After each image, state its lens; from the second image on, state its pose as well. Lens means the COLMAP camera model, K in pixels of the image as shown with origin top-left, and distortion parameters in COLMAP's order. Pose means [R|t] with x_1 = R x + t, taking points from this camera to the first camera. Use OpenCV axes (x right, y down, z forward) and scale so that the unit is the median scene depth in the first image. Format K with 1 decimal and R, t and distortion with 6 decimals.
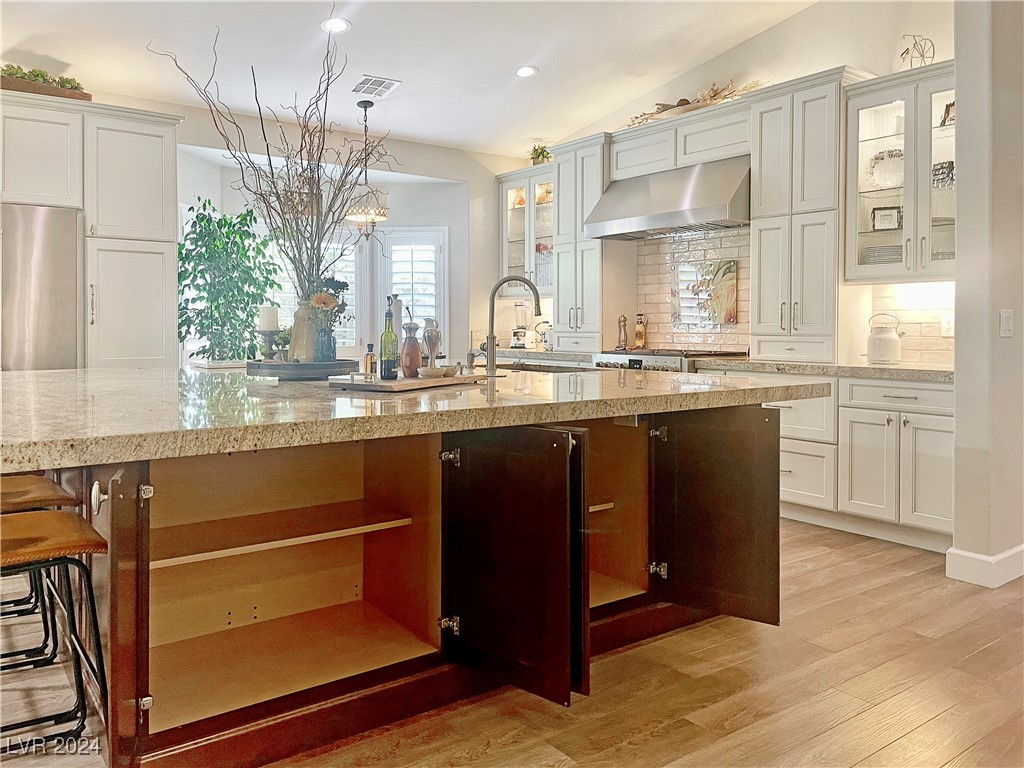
lens RADIAL K [[802.7, 0, 509.7], [0, 802.7, 334.3], [0, 0, 1]] dist [0.063262, -0.084994]
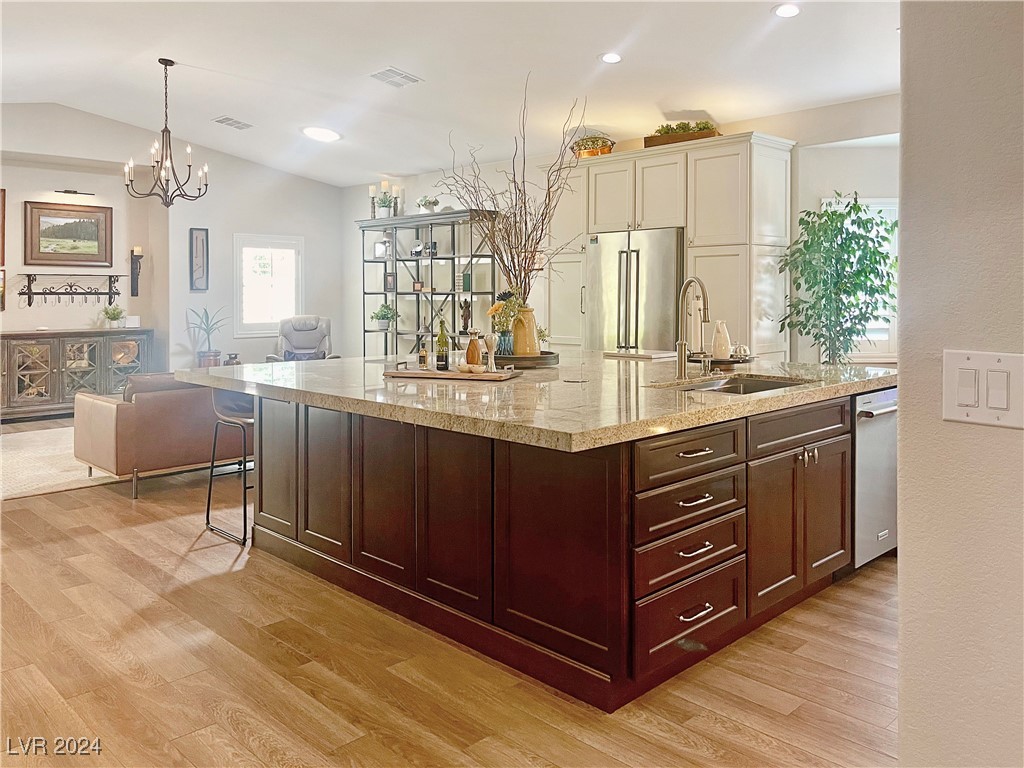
lens RADIAL K [[810.8, 0, 497.1], [0, 810.8, 303.9], [0, 0, 1]] dist [0.031071, -0.002576]
pose [[0.120423, 0.006575, -0.992701, 0.683582], [-0.012156, 0.999913, 0.005148, -0.034183], [0.992648, 0.011447, 0.120493, 0.524773]]
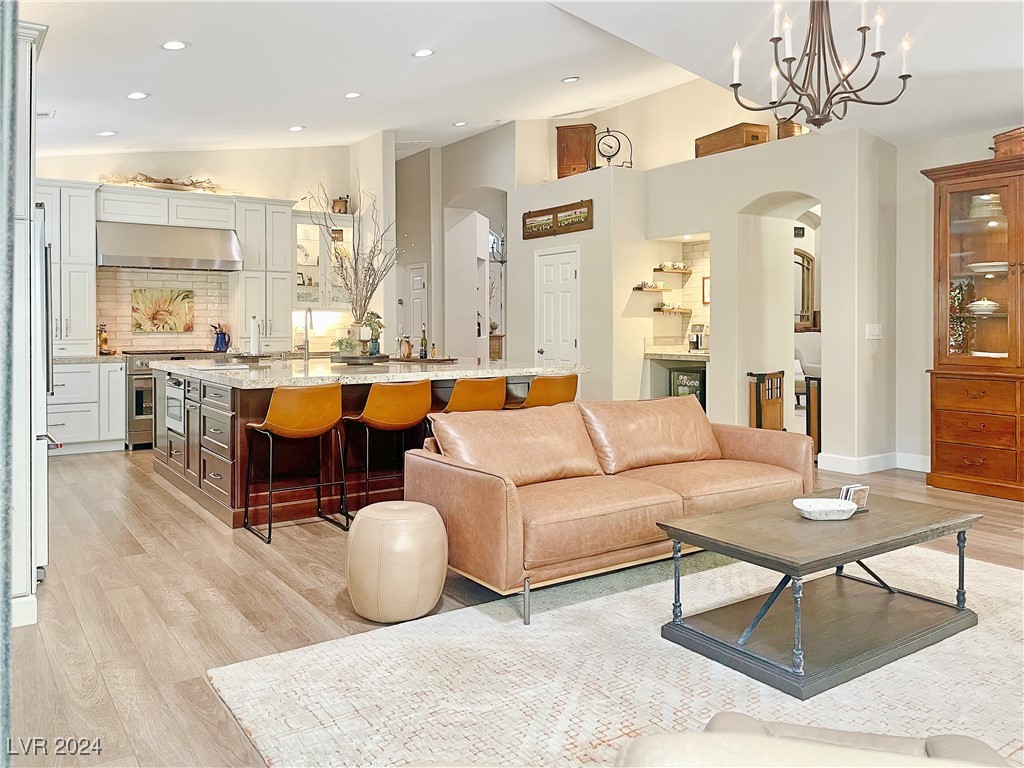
lens RADIAL K [[802.7, 0, 509.7], [0, 802.7, 334.3], [0, 0, 1]] dist [0.063262, -0.084994]
pose [[0.042065, -0.014076, 0.999016, -1.383606], [0.013220, 0.999821, 0.013530, -0.023205], [-0.999027, 0.012638, 0.042244, 0.366392]]
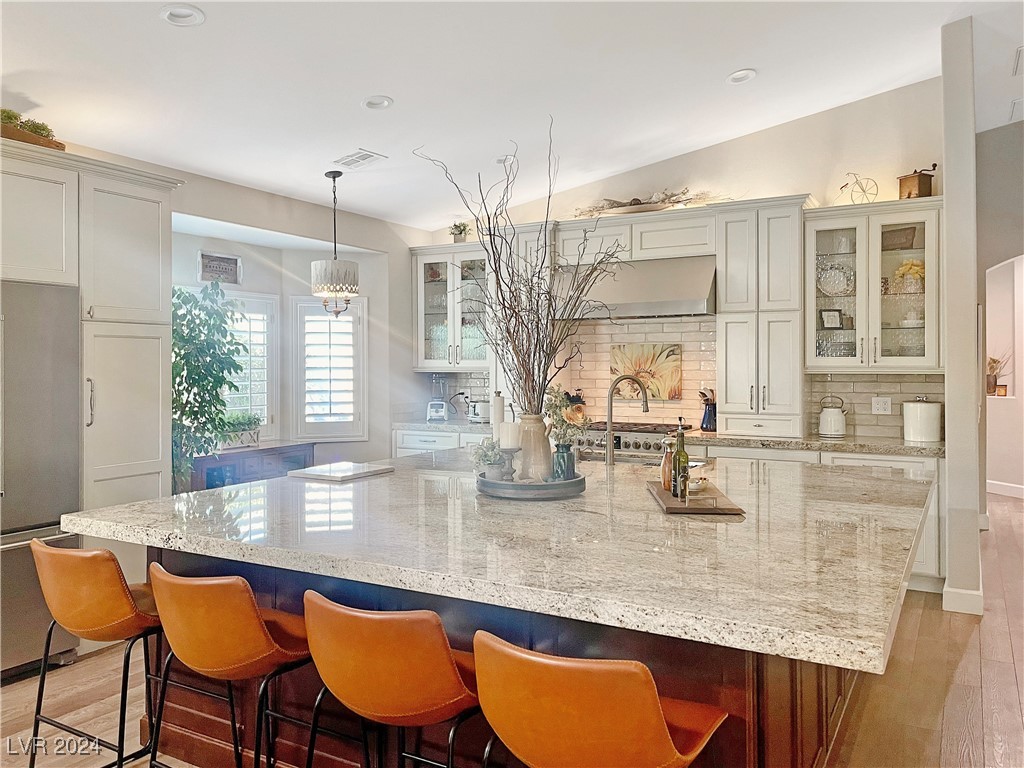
lens RADIAL K [[792.1, 0, 509.0], [0, 792.1, 362.5], [0, 0, 1]] dist [0.033658, -0.003972]
pose [[0.916118, -0.003975, 0.400890, -0.433298], [0.009640, 0.999880, -0.012115, -0.061039], [-0.400794, 0.014963, 0.916046, 0.080215]]
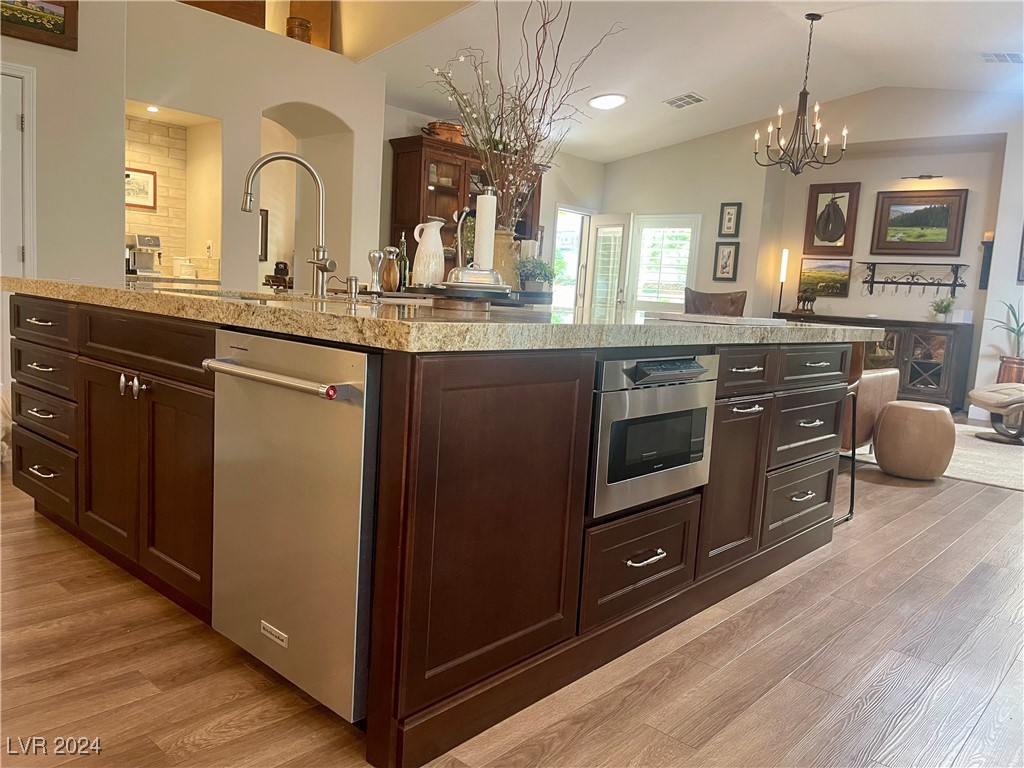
lens RADIAL K [[780.3, 0, 512.0], [0, 780.3, 384.0], [0, 0, 1]] dist [0.058642, -0.087805]
pose [[-0.977439, -0.039539, -0.207486, -0.034618], [-0.068041, 0.988901, 0.132084, 0.012114], [0.199961, 0.143221, -0.969280, 1.311662]]
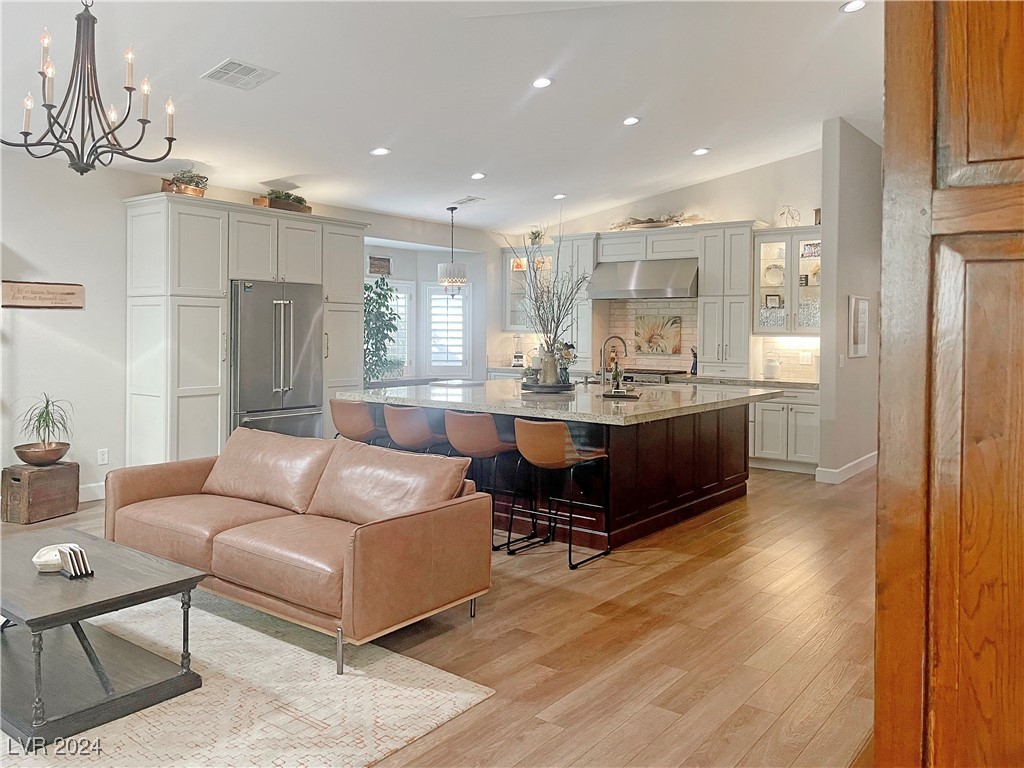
lens RADIAL K [[802.7, 0, 509.7], [0, 802.7, 334.3], [0, 0, 1]] dist [0.063262, -0.084994]
pose [[0.961700, 0.004144, 0.274074, -0.580221], [-0.003463, 0.999990, -0.002966, -0.053541], [-0.274083, 0.001903, 0.961704, -0.576008]]
